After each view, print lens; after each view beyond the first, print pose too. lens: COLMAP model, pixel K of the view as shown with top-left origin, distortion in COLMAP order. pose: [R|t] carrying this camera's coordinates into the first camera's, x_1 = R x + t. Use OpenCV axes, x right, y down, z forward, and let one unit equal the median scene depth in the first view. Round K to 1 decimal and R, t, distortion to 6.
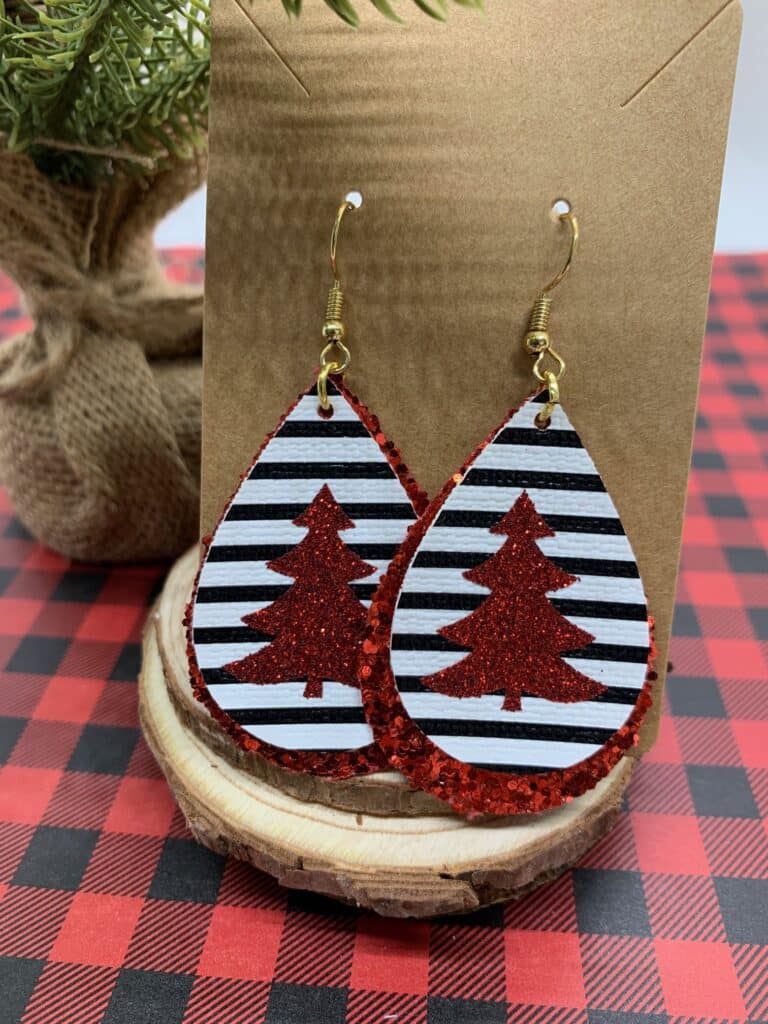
lens RADIAL K [[871.0, 0, 376.9], [0, 871.0, 508.8], [0, 0, 1]] dist [-0.036098, 0.014202]
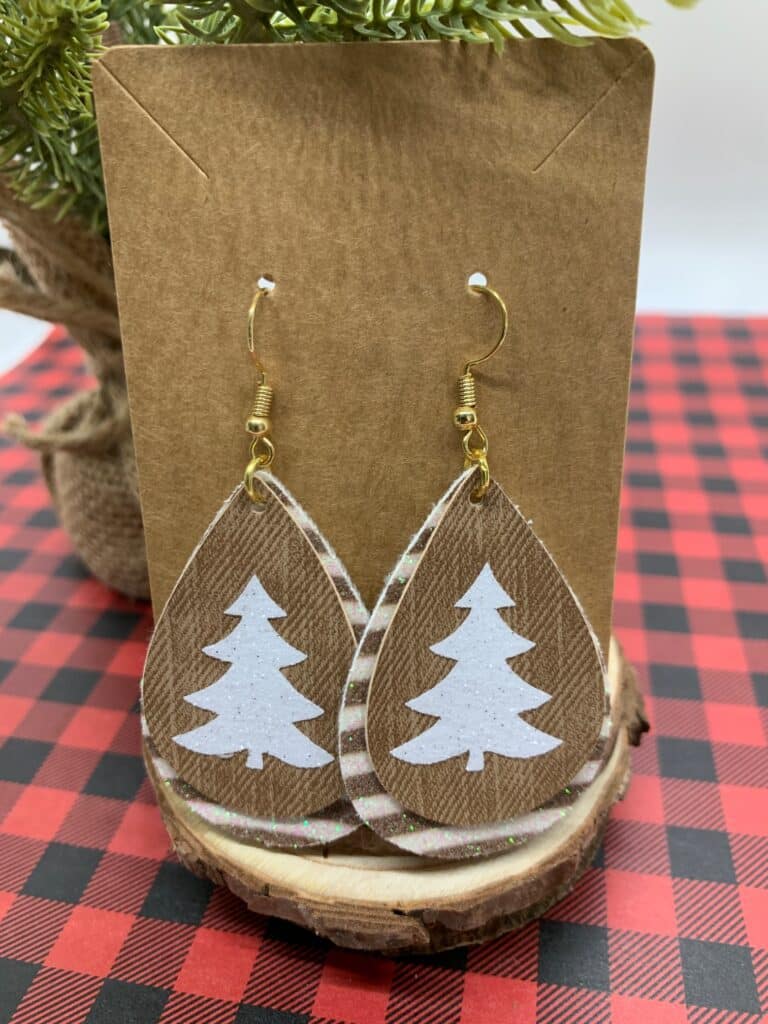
lens RADIAL K [[871.0, 0, 382.3], [0, 871.0, 503.4], [0, 0, 1]] dist [-0.036098, 0.014202]
pose [[0.994332, 0.029014, -0.102281, 0.135979], [-0.035379, 0.997512, -0.060971, -0.009845], [0.100258, 0.064244, 0.992885, -0.077867]]
